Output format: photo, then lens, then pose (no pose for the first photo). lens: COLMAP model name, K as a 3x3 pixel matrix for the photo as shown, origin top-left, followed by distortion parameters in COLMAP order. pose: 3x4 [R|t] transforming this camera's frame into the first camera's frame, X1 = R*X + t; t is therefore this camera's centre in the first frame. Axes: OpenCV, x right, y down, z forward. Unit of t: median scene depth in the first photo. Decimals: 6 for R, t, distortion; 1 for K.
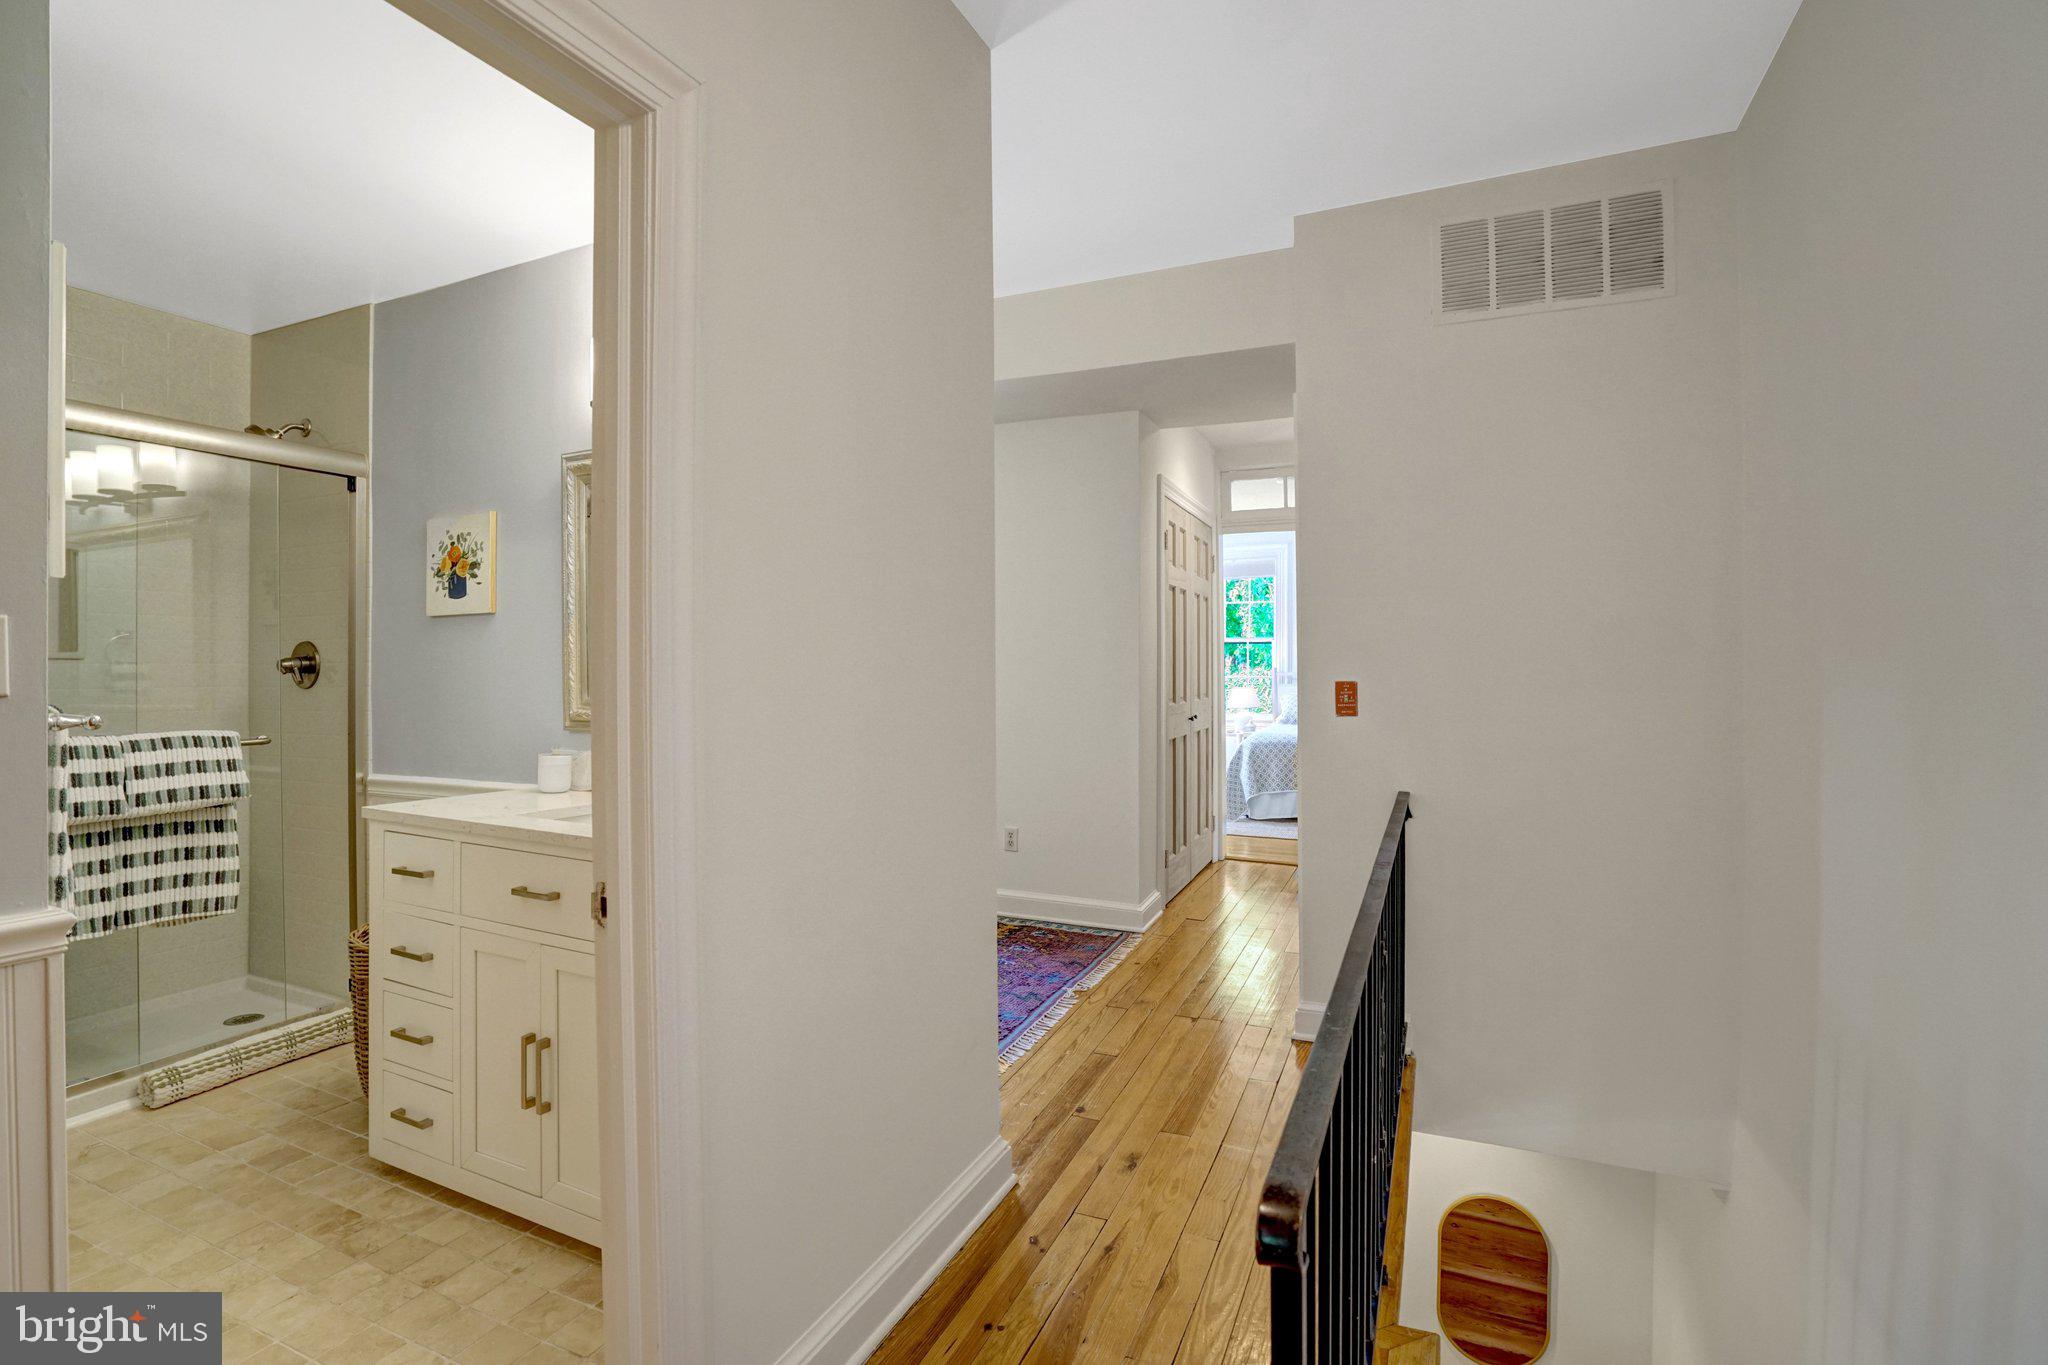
lens RADIAL K [[935.2, 0, 1002.9], [0, 935.2, 666.2], [0, 0, 1]] dist [-0.050321, 0.015962]
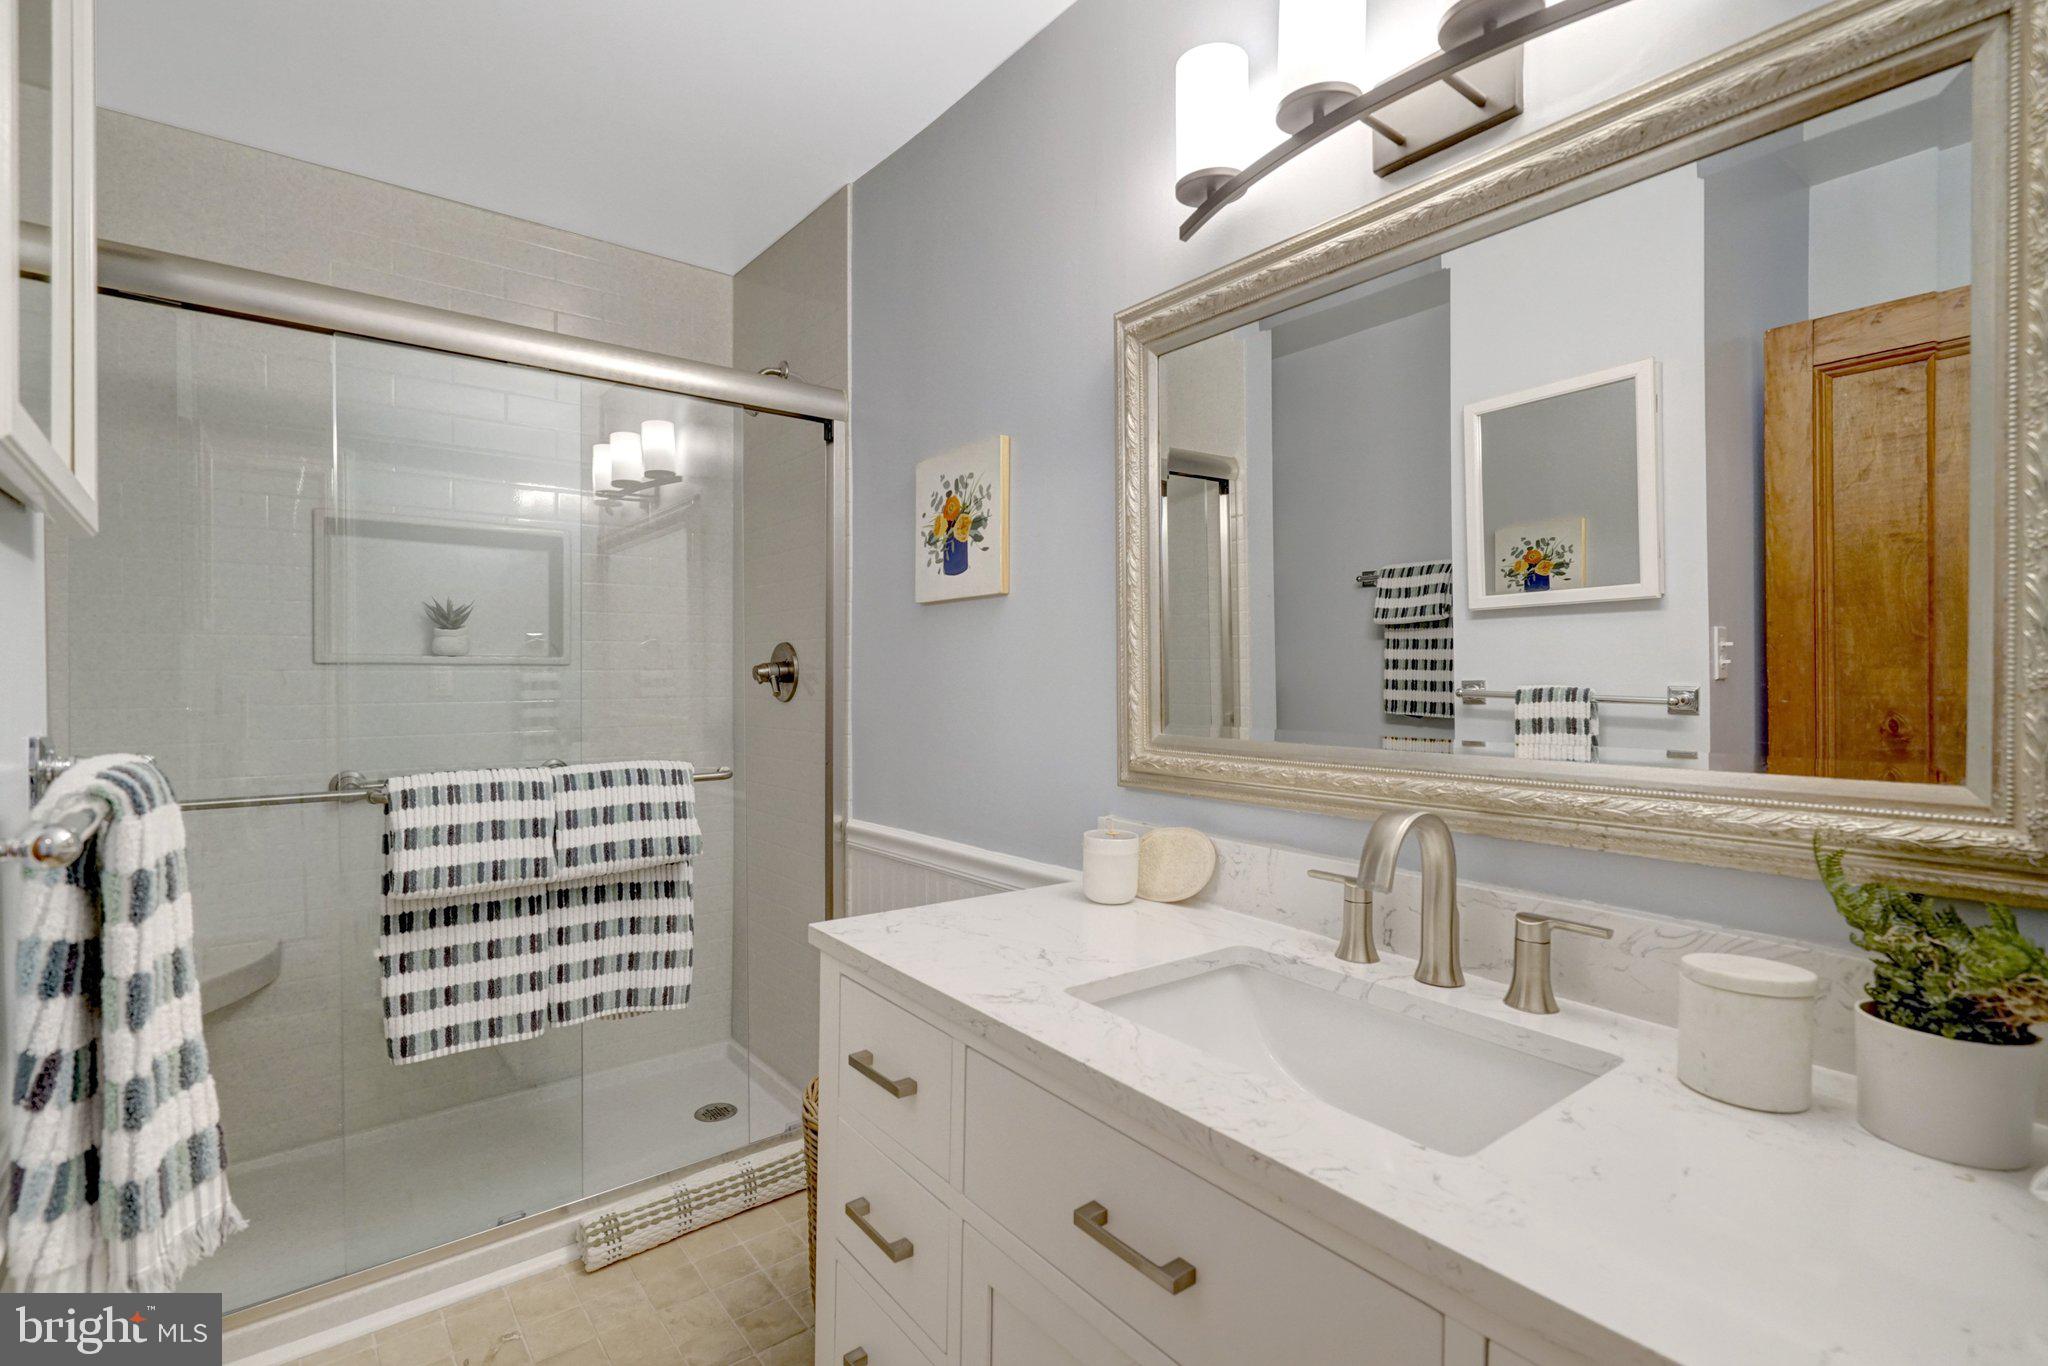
lens RADIAL K [[953.9, 0, 1012.1], [0, 953.9, 674.8], [0, 0, 1]] dist [-0.002210, -0.000104]
pose [[0.892159, 0.004017, -0.451704, -0.265119], [-0.001969, 0.999986, 0.005004, -0.004319], [0.451718, -0.003575, 0.892154, 0.436694]]
